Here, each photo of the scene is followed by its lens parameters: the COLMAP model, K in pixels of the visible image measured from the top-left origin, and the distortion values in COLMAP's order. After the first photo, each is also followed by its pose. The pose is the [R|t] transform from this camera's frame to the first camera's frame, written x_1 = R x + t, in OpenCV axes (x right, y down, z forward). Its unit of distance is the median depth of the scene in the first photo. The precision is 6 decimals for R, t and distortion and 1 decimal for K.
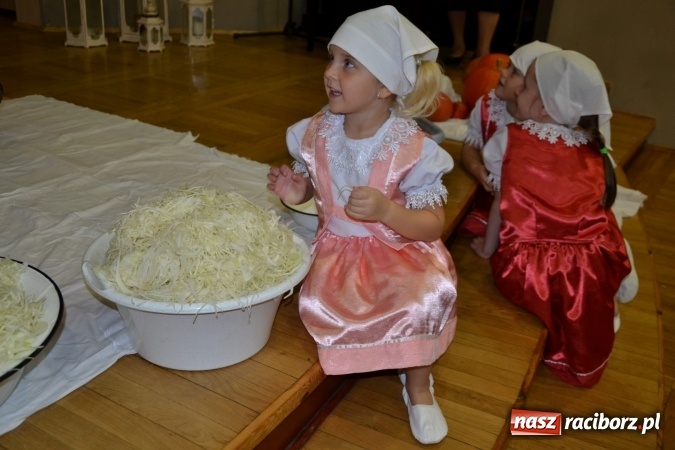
lens RADIAL K [[619.1, 0, 337.2], [0, 619.1, 238.9], [0, 0, 1]] dist [-0.012434, -0.008817]
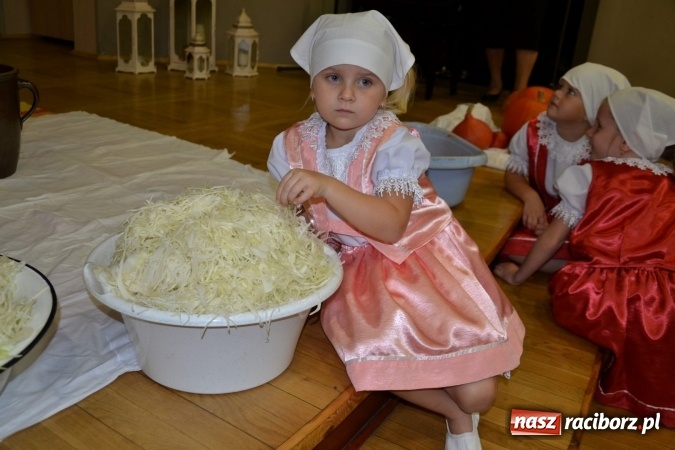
lens RADIAL K [[619.1, 0, 337.2], [0, 619.1, 238.9], [0, 0, 1]] dist [-0.012434, -0.008817]
pose [[0.997734, 0.040441, -0.053768, -0.005550], [-0.042734, 0.998195, -0.042191, 0.023999], [0.051965, 0.044393, 0.997662, 0.131422]]
